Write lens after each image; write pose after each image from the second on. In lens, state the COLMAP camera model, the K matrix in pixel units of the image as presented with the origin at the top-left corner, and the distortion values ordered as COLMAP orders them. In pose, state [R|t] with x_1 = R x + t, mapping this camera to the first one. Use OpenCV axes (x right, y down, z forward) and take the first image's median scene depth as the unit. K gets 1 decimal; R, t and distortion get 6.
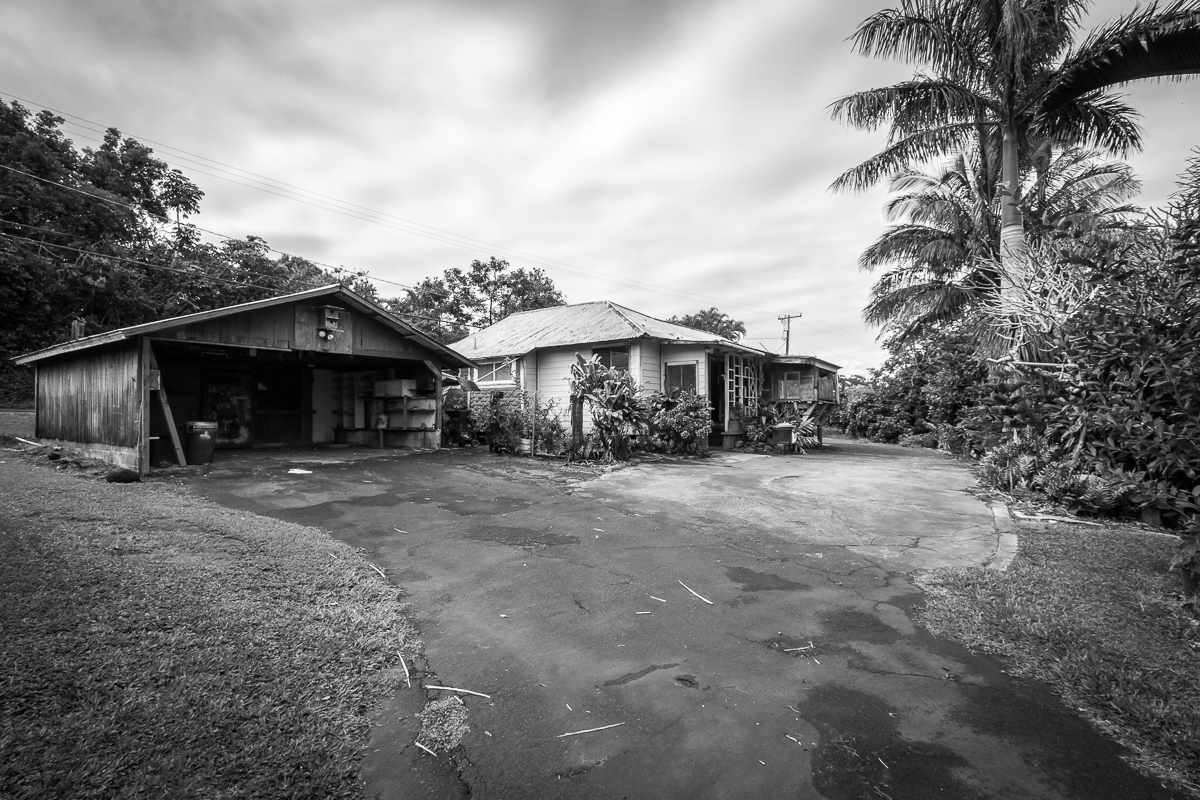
lens RADIAL K [[549.2, 0, 592.9], [0, 549.2, 406.8], [0, 0, 1]] dist [0.003864, -0.000173]
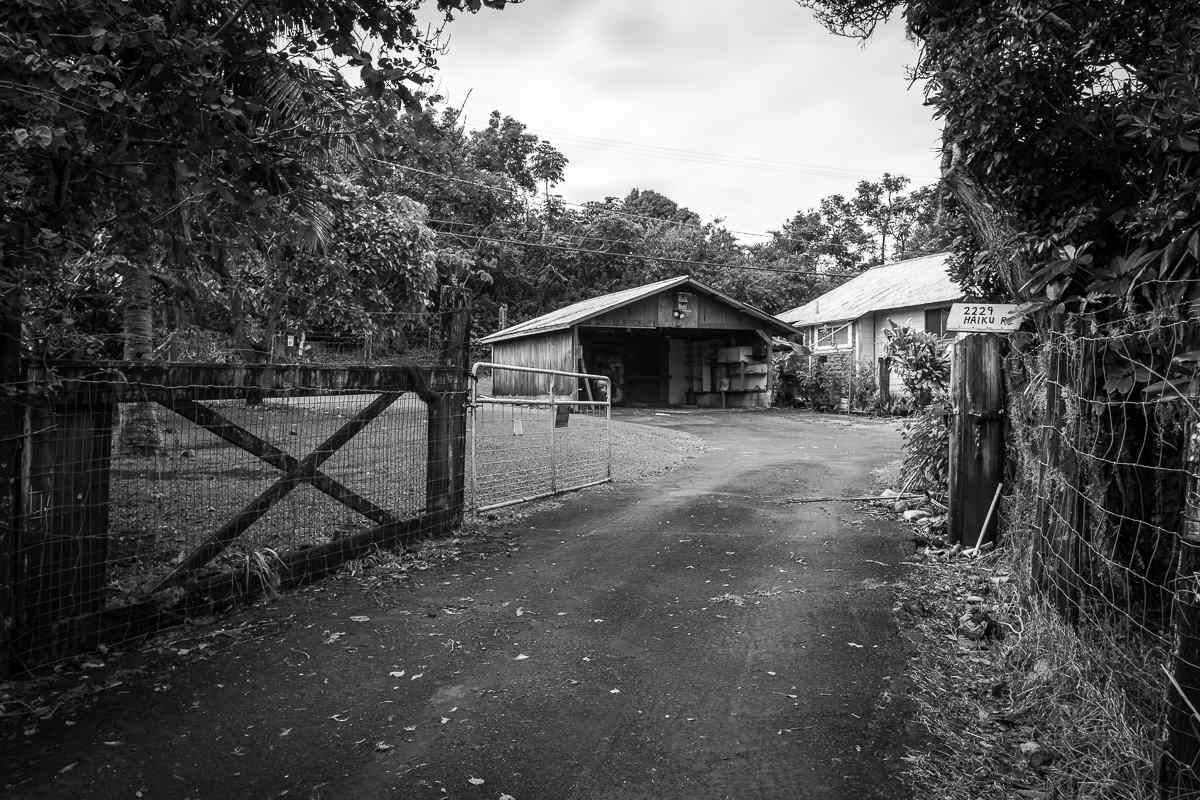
lens RADIAL K [[897.6, 0, 598.4], [0, 897.6, 397.8], [0, 0, 1]] dist [0.004545, -0.000073]
pose [[0.854894, 0.003434, -0.518791, 0.329914], [0.003600, 0.999915, 0.012551, 0.028350], [0.518790, -0.012597, 0.854809, -0.665469]]
